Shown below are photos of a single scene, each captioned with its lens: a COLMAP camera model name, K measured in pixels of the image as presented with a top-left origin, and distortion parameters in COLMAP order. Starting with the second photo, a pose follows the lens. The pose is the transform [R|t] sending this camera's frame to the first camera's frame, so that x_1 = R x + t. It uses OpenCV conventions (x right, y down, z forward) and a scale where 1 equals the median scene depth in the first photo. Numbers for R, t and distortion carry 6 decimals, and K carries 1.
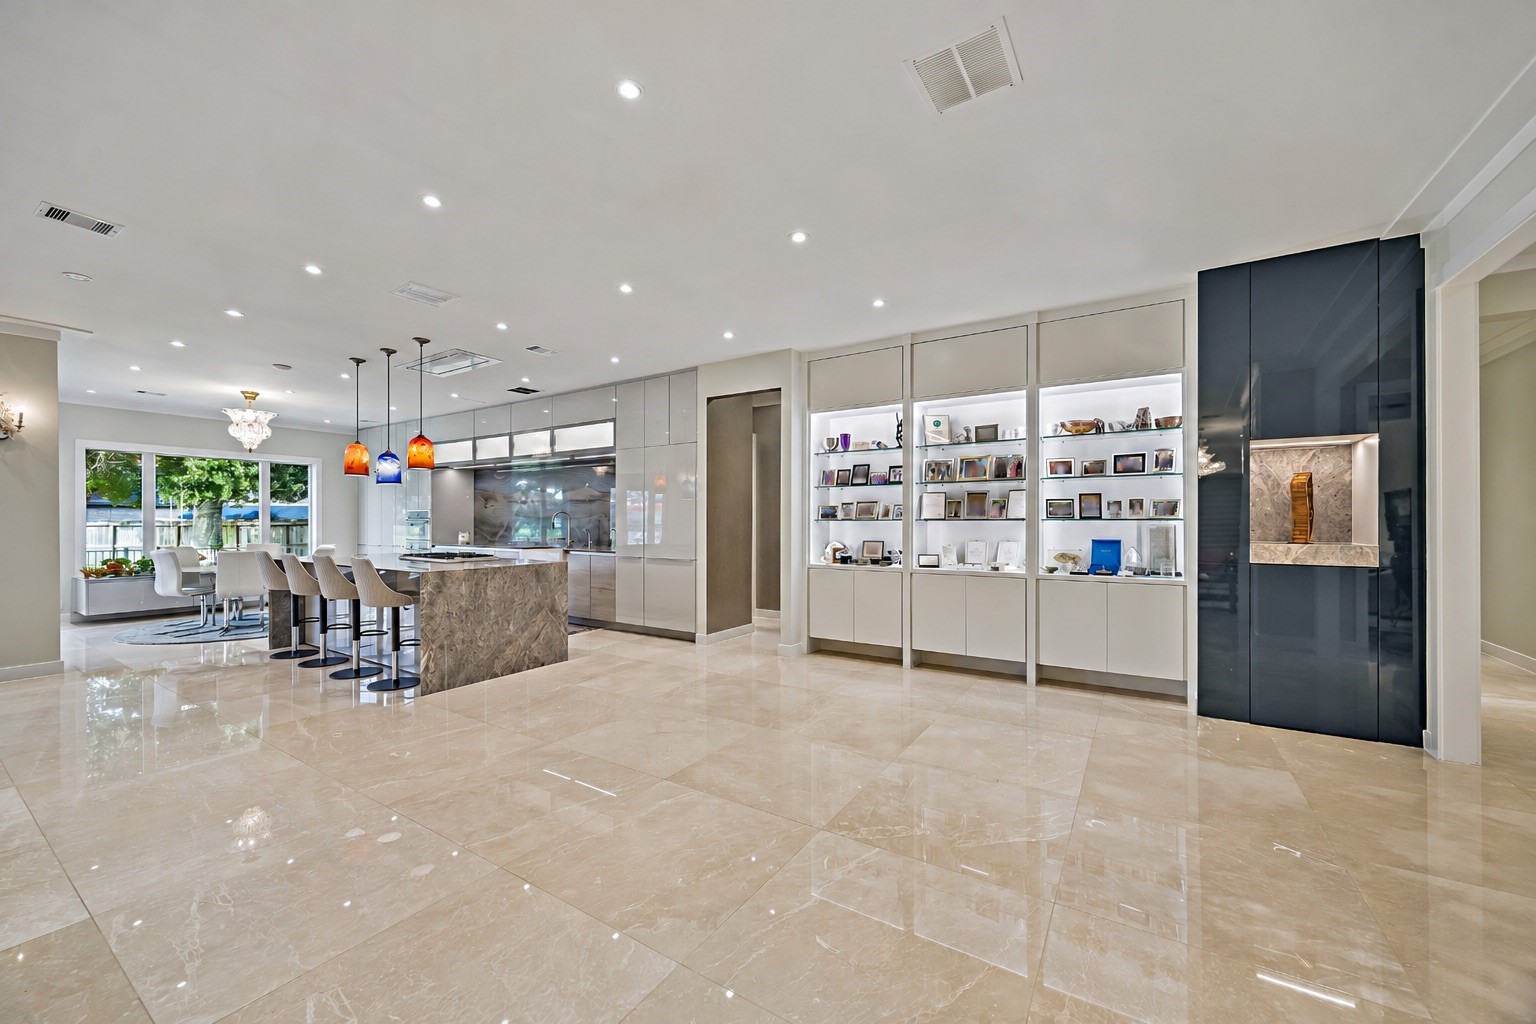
lens RADIAL K [[592.5, 0, 770.0], [0, 592.5, 518.9], [0, 0, 1]] dist [0.002313, -0.000016]
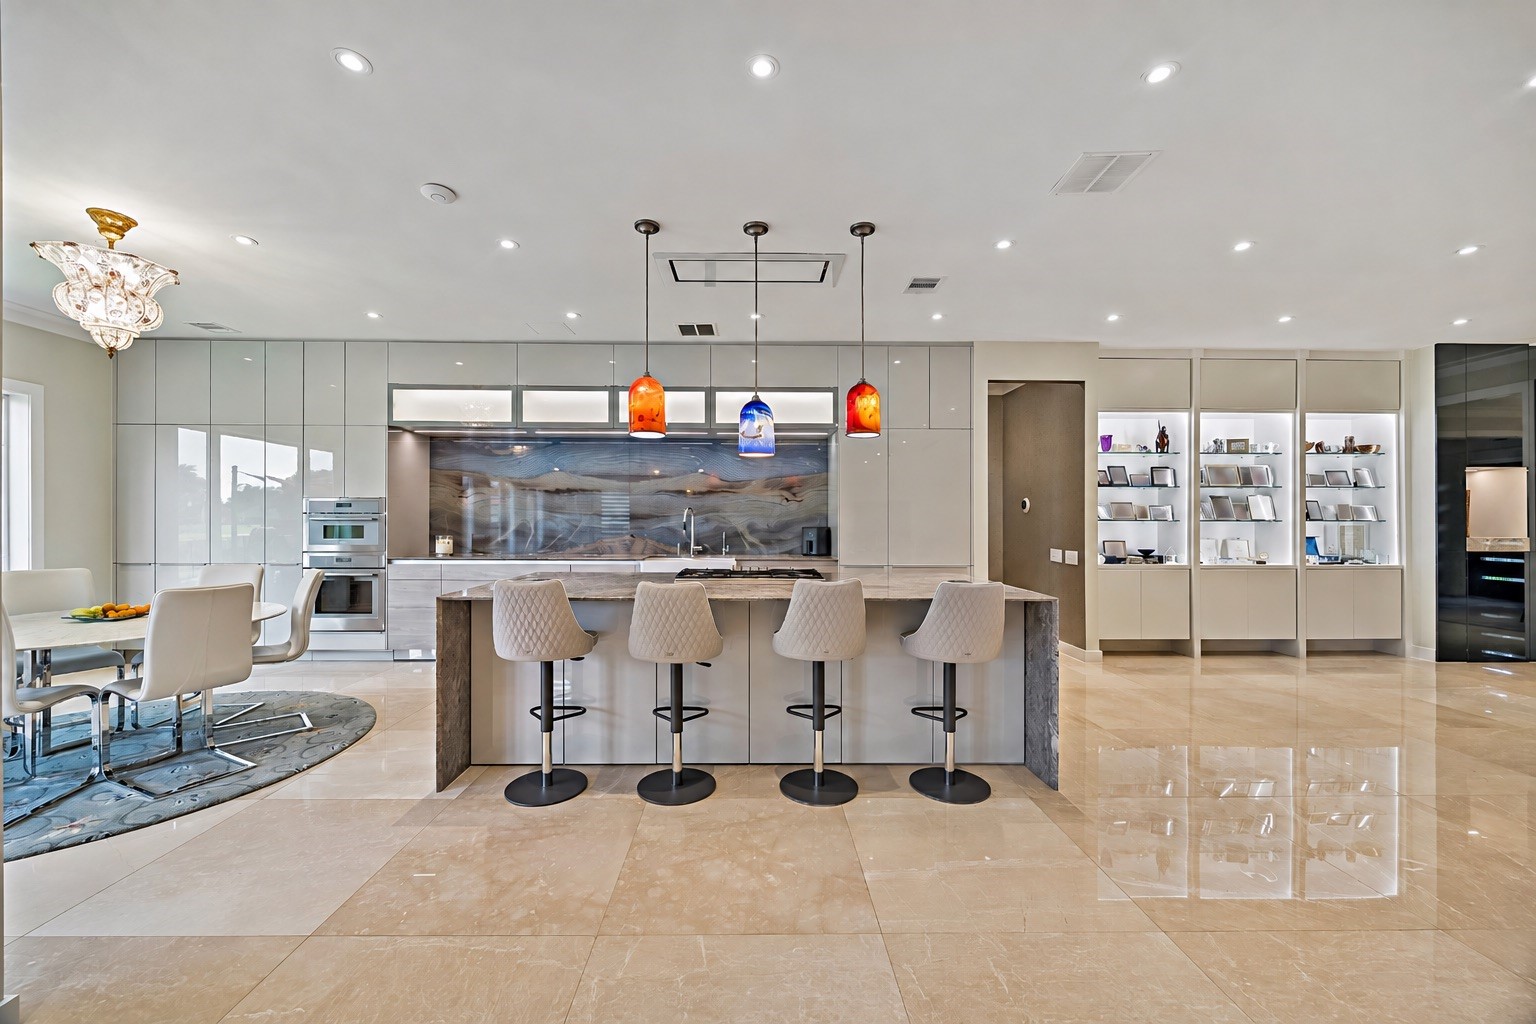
lens RADIAL K [[592.5, 0, 767.0], [0, 592.5, 519.6], [0, 0, 1]] dist [0.002313, -0.000016]
pose [[0.834774, 0.013453, 0.550429, -0.958989], [-0.006450, 0.999872, -0.014656, 0.020771], [-0.550555, 0.008684, 0.834753, 0.497180]]
